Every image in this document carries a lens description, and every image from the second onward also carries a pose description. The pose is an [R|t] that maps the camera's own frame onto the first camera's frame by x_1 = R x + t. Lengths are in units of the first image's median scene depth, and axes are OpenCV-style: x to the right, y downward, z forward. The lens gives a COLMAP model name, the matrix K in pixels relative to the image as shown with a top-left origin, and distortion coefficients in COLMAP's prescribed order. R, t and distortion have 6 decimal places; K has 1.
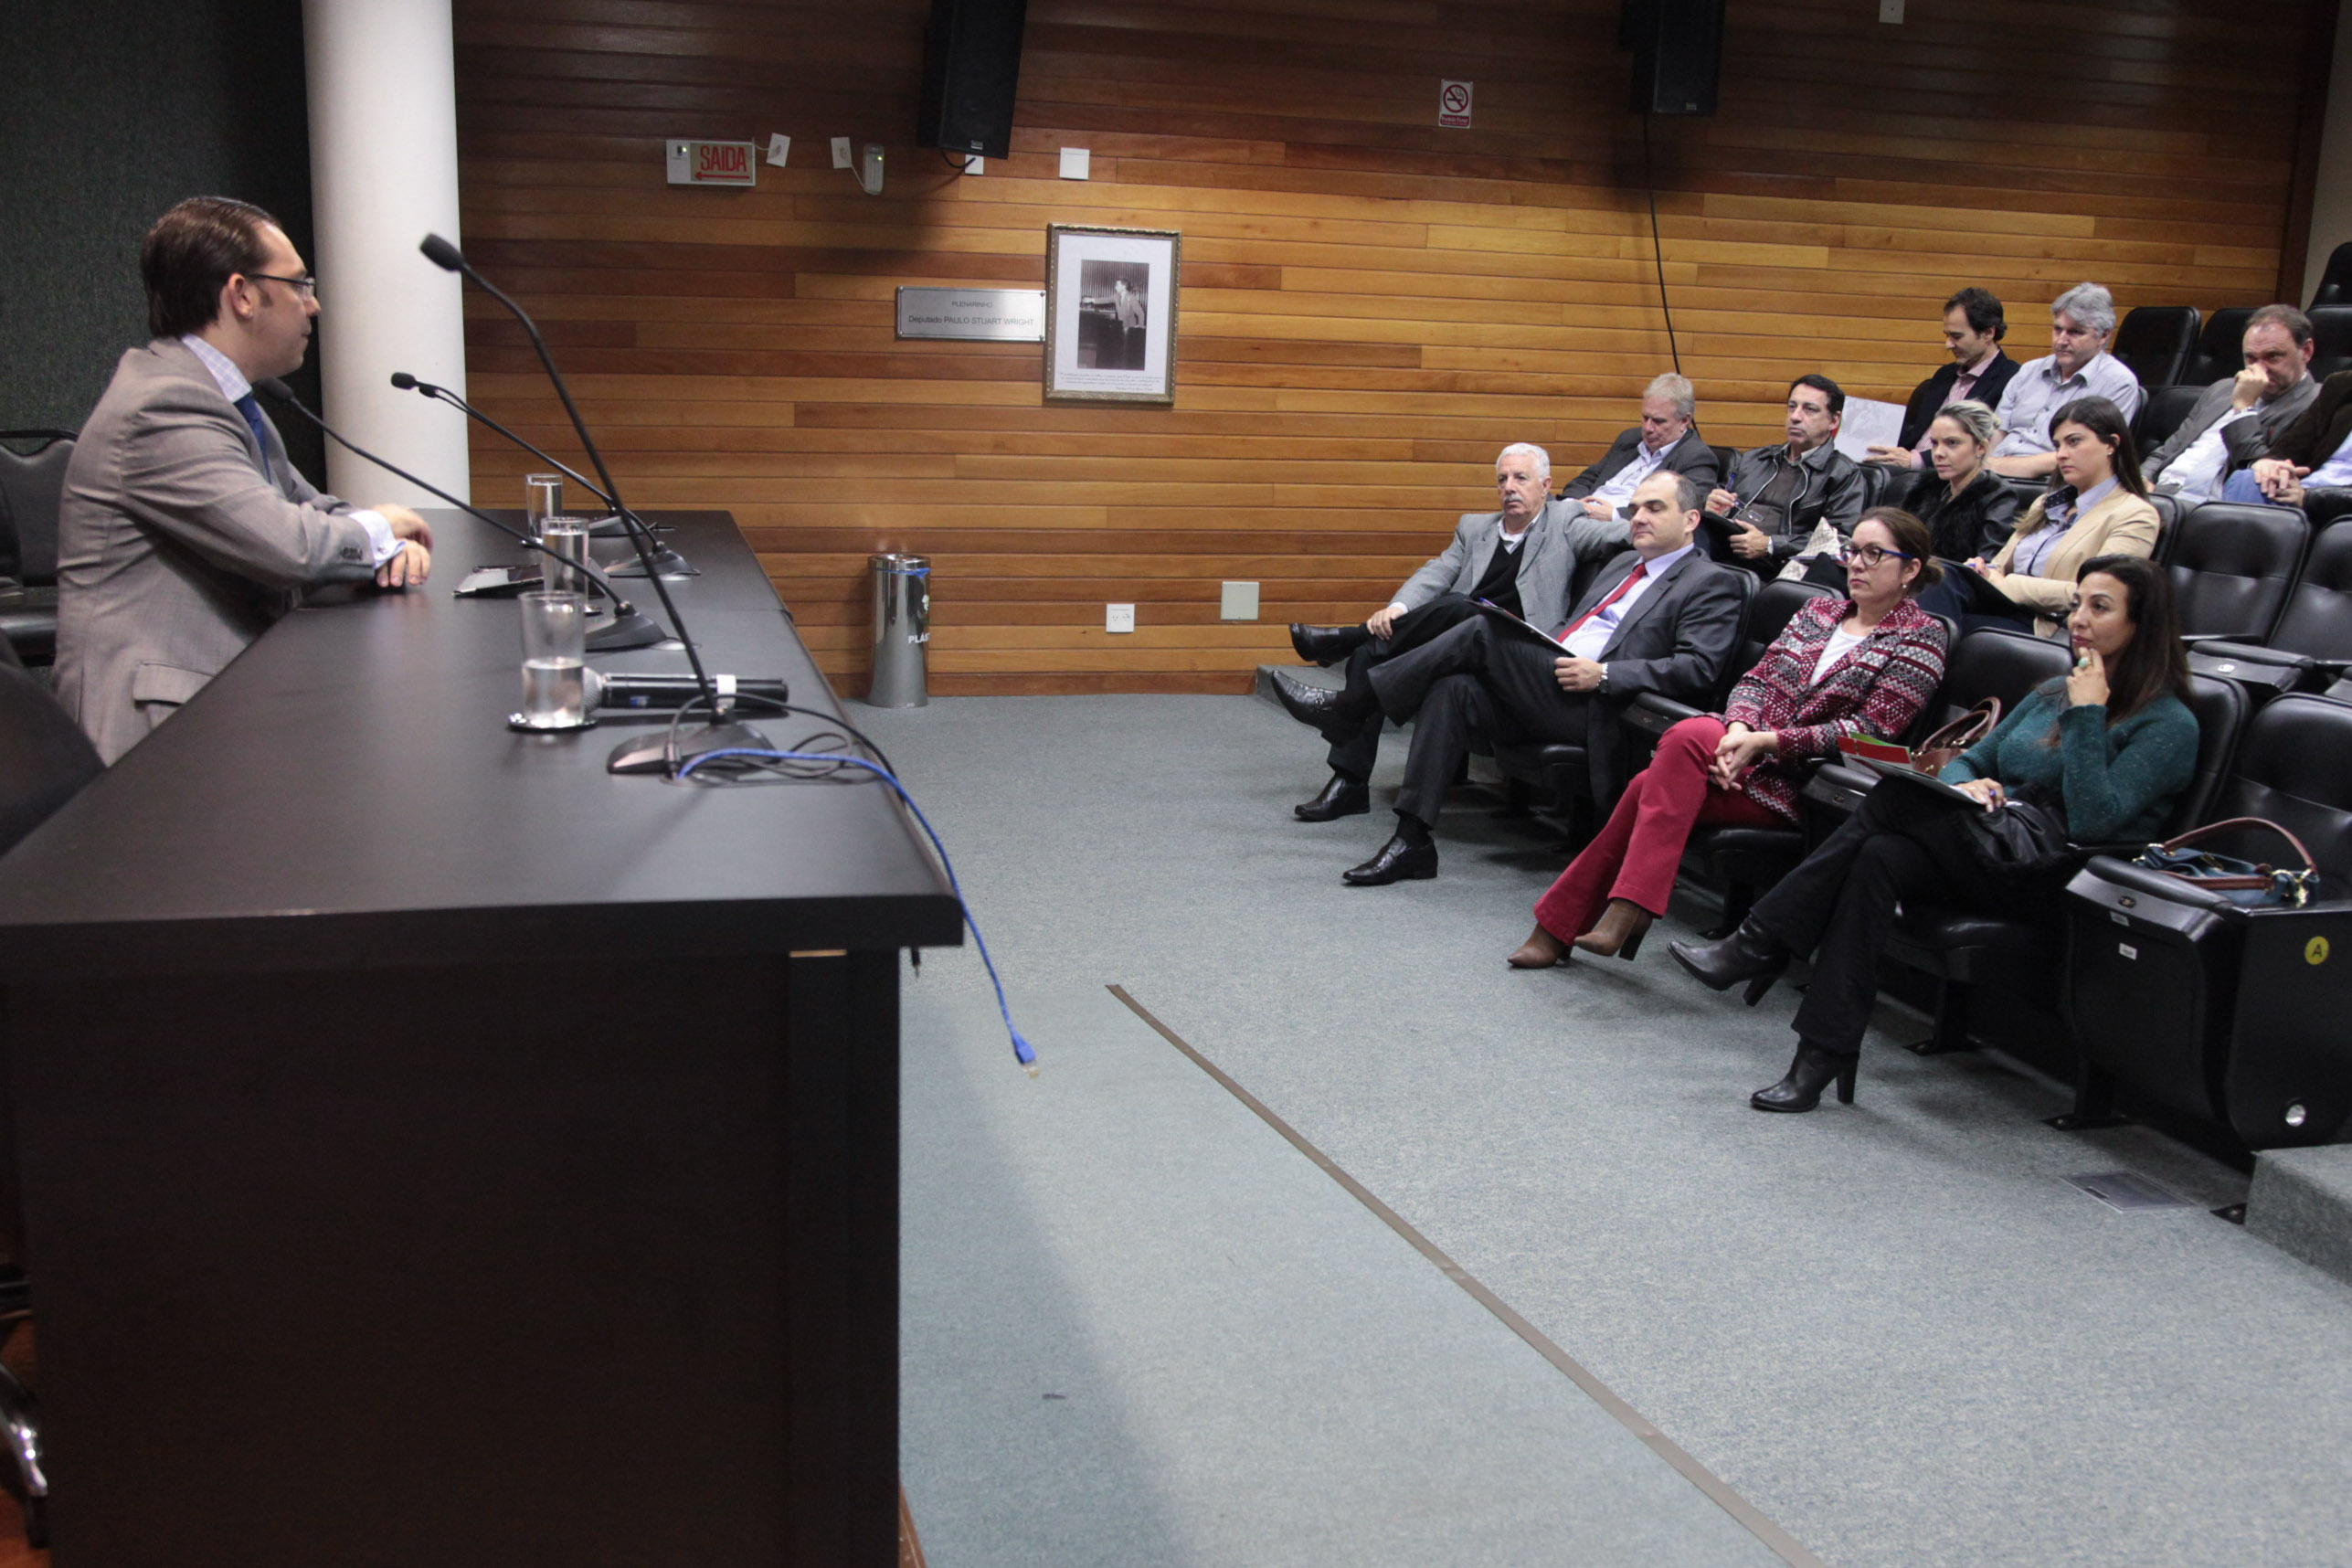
lens RADIAL K [[2288.5, 0, 1176.0], [0, 2288.5, 784.0], [0, 0, 1]] dist [-0.016954, 0.035000]
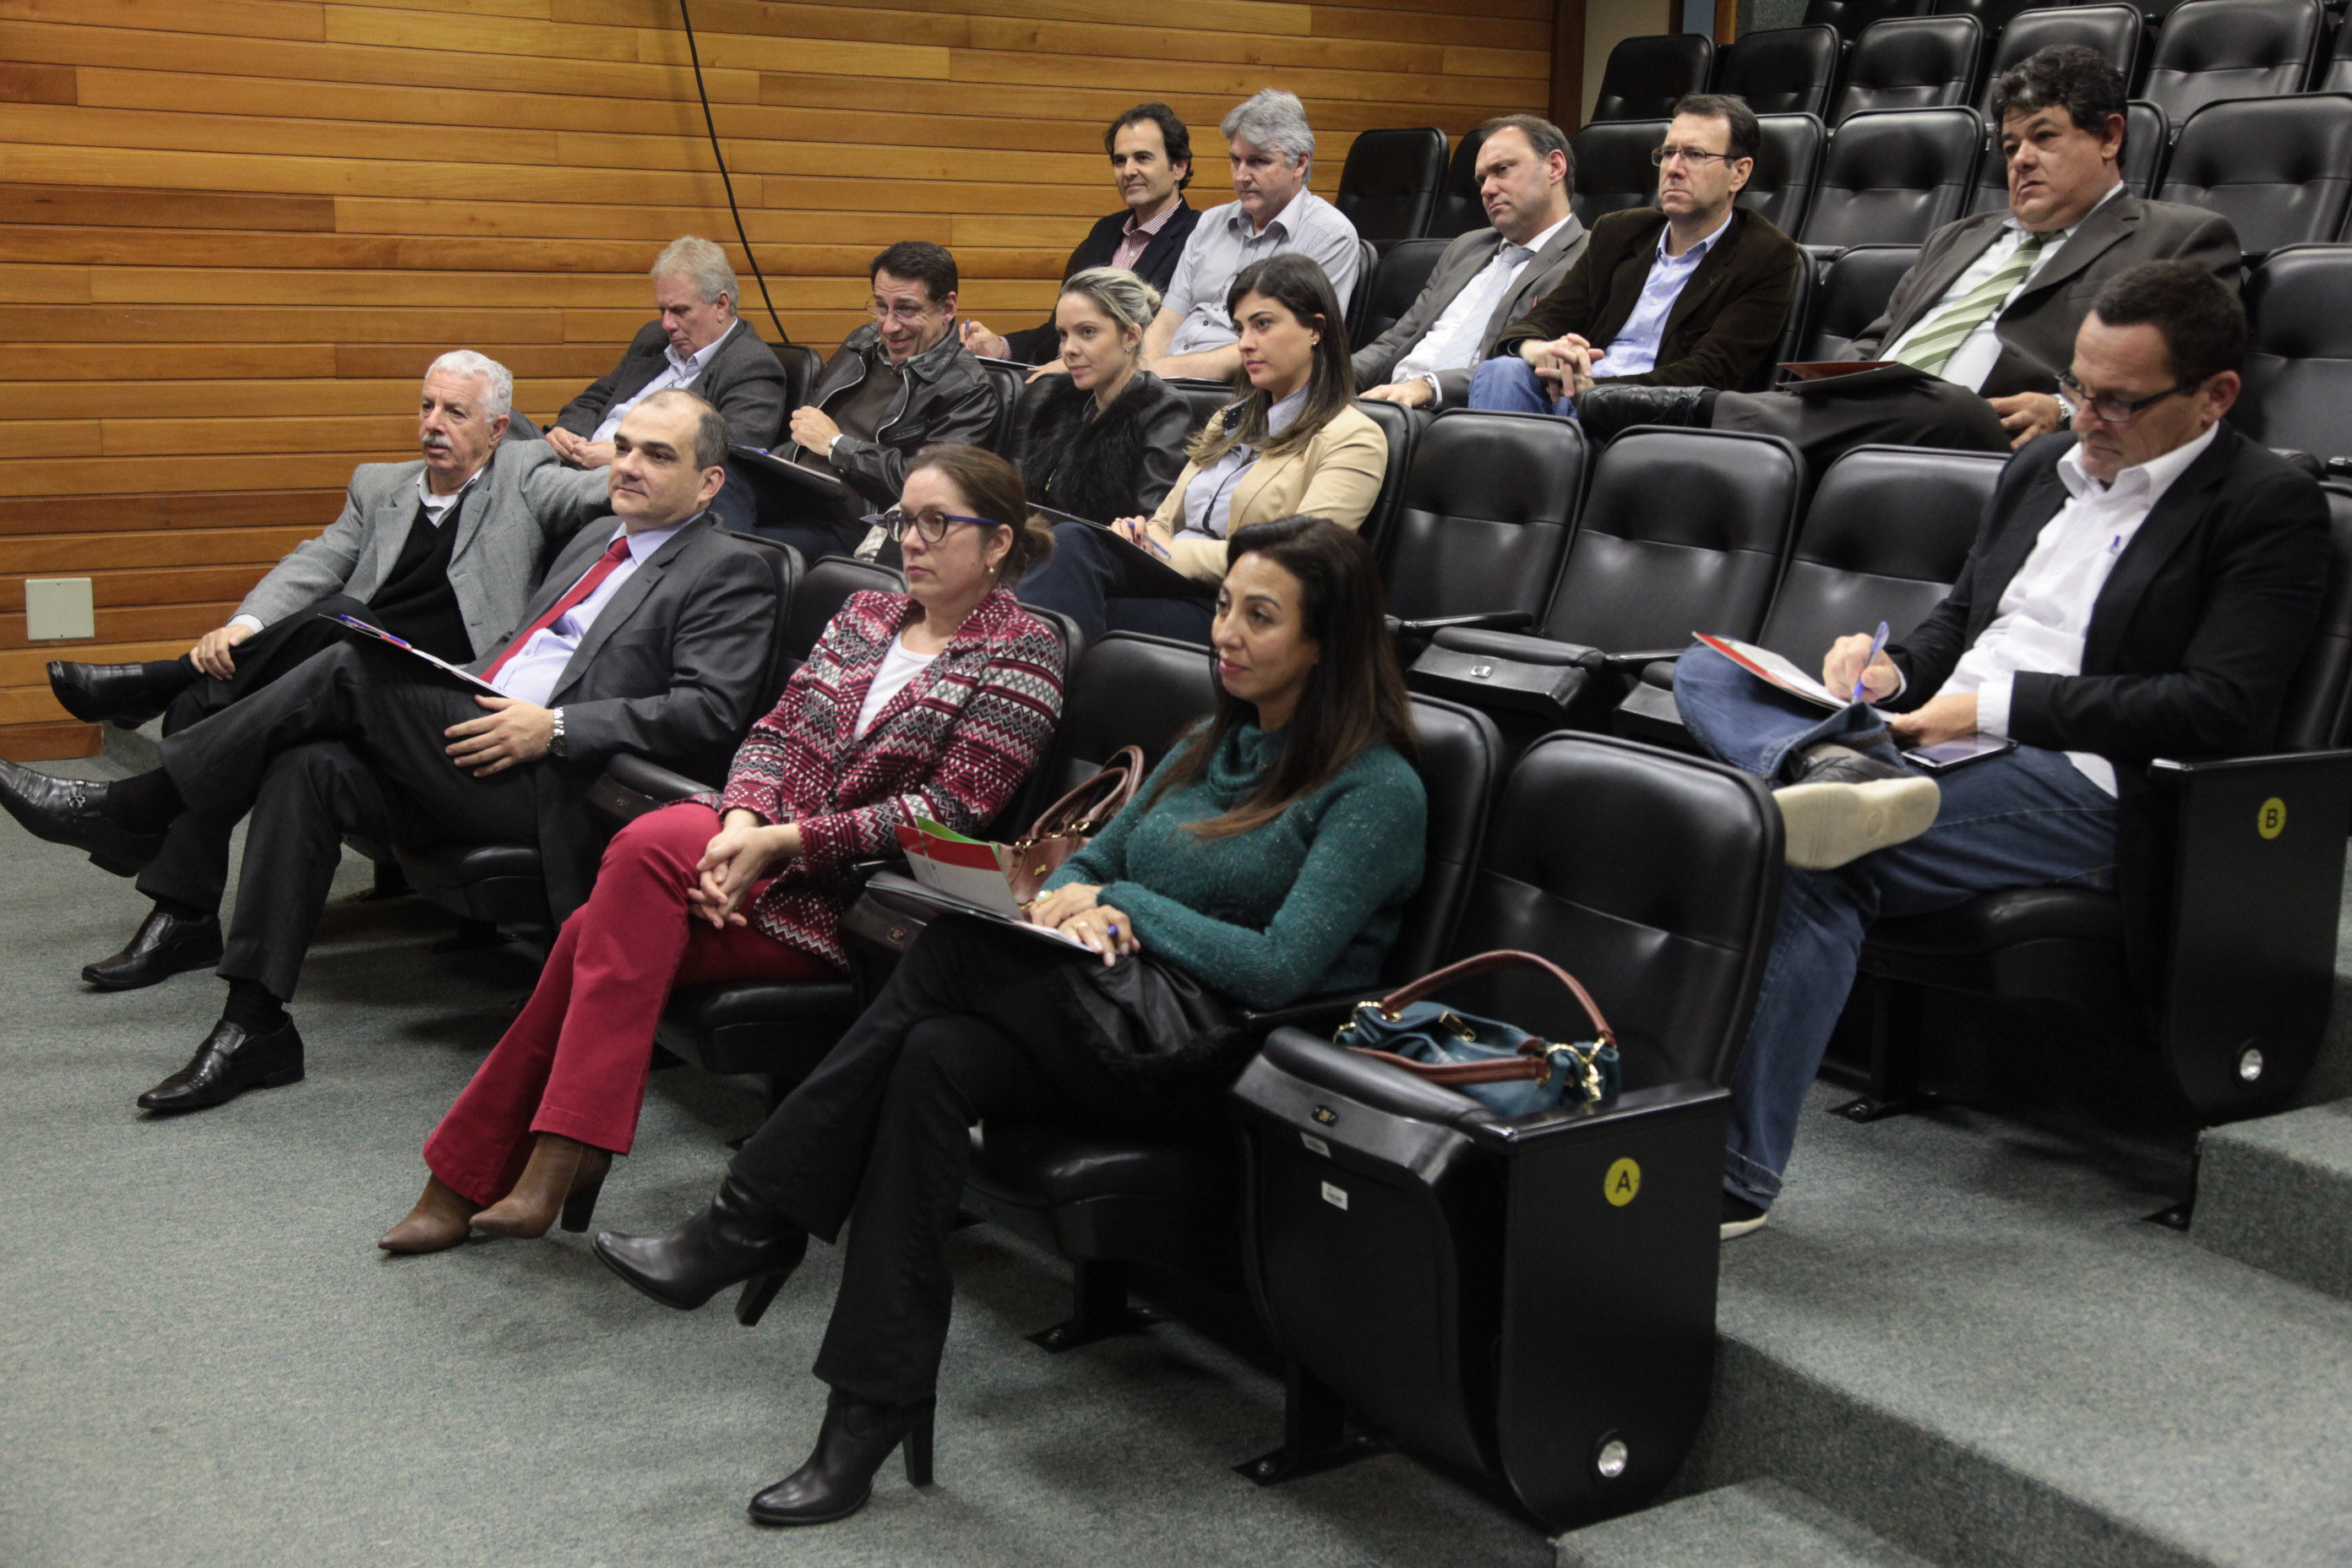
lens RADIAL K [[3033.0, 0, 1176.0], [0, 3033.0, 784.0], [0, 0, 1]] dist [0.057403, 0.262436]
pose [[0.951463, -0.072889, 0.299008, 0.104692], [0.073516, 0.997252, 0.009167, -0.029207], [-0.298854, 0.013260, 0.954207, 0.182793]]
